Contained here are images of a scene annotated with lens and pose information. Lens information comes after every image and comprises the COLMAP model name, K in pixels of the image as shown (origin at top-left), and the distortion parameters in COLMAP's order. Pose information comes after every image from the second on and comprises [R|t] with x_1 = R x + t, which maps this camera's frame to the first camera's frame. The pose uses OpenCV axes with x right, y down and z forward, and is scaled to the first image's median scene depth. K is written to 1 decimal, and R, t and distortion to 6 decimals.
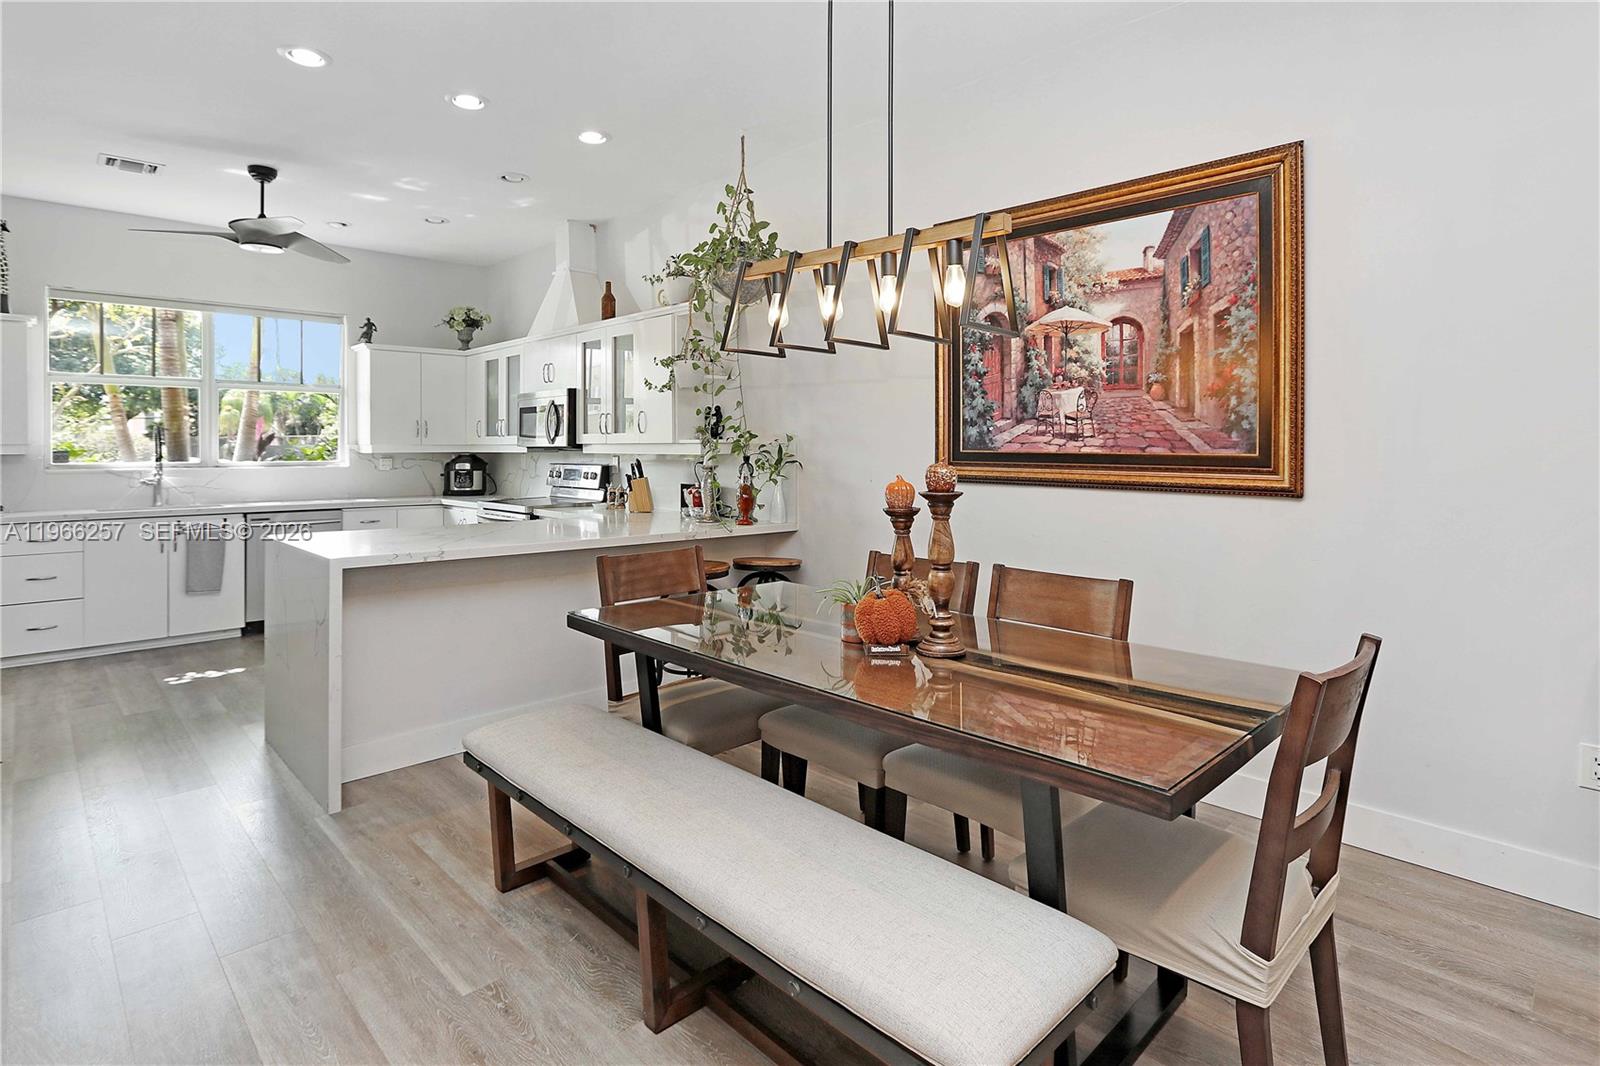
lens RADIAL K [[791.0, 0, 777.7], [0, 791.0, 452.5], [0, 0, 1]] dist [-0.004136, -0.000547]
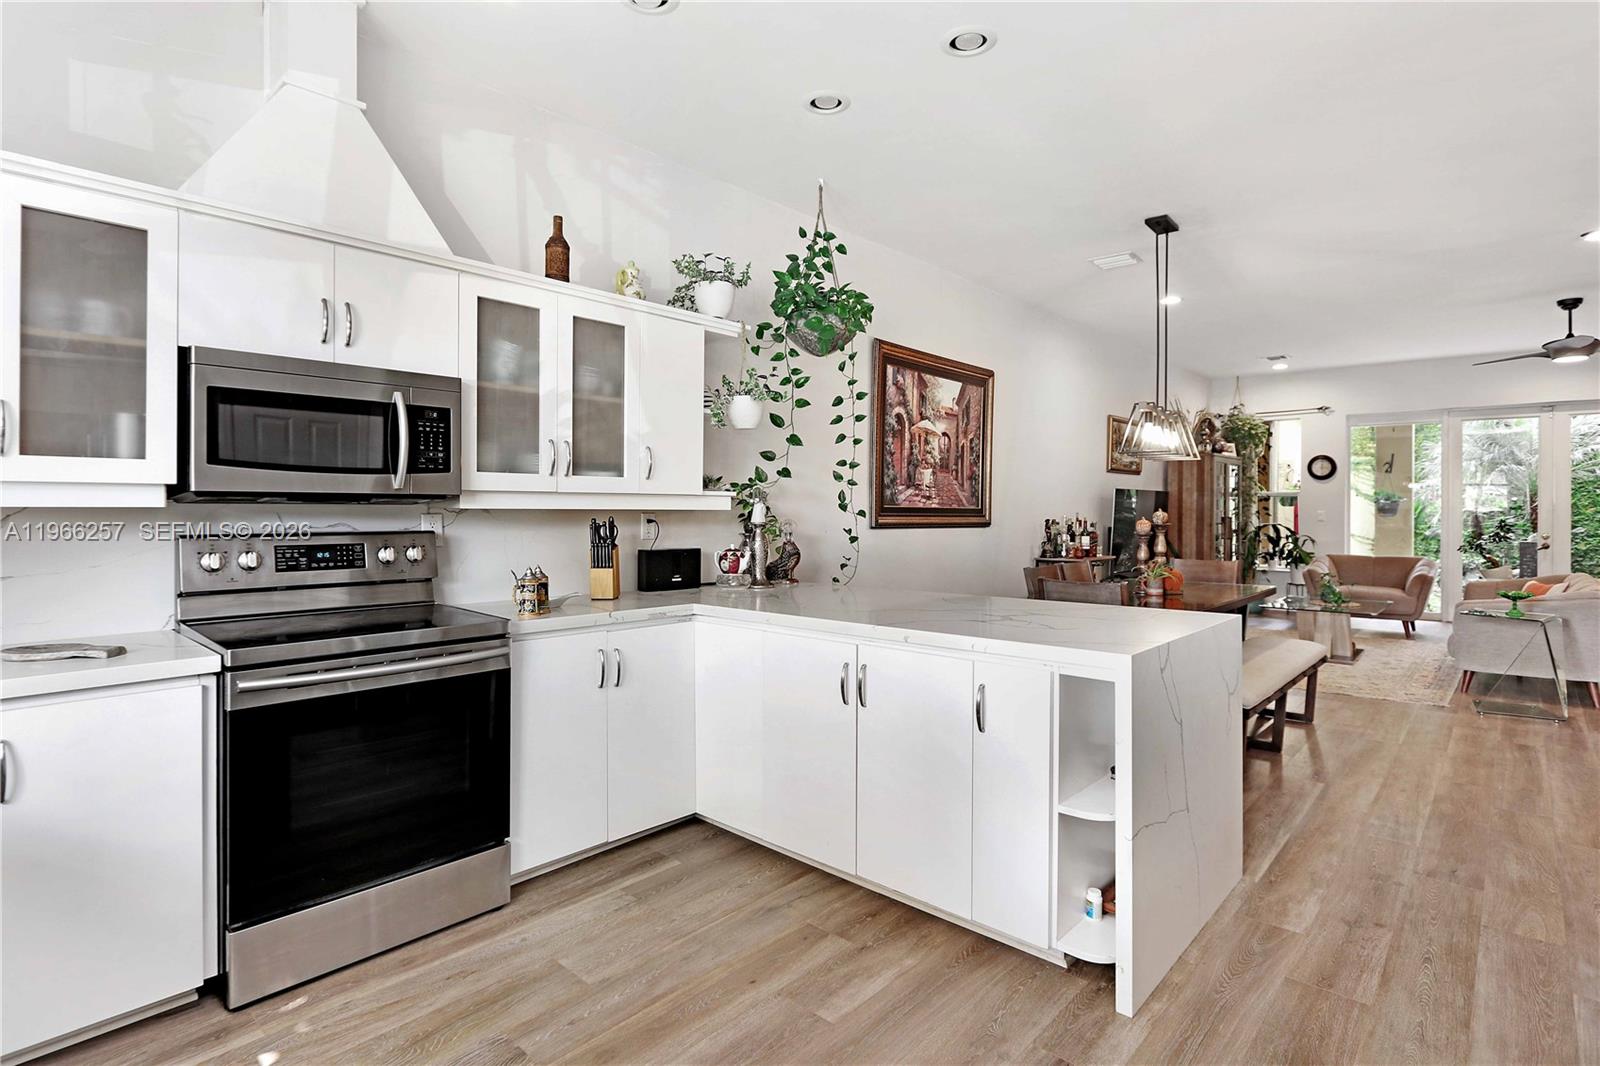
lens RADIAL K [[791.0, 0, 796.0], [0, 791.0, 510.1], [0, 0, 1]] dist [-0.004136, -0.000547]
pose [[-0.048834, -0.006704, 0.998784, -1.308428], [-0.002905, 0.999974, 0.006570, -0.003893], [-0.998803, -0.002581, -0.048852, 1.374709]]
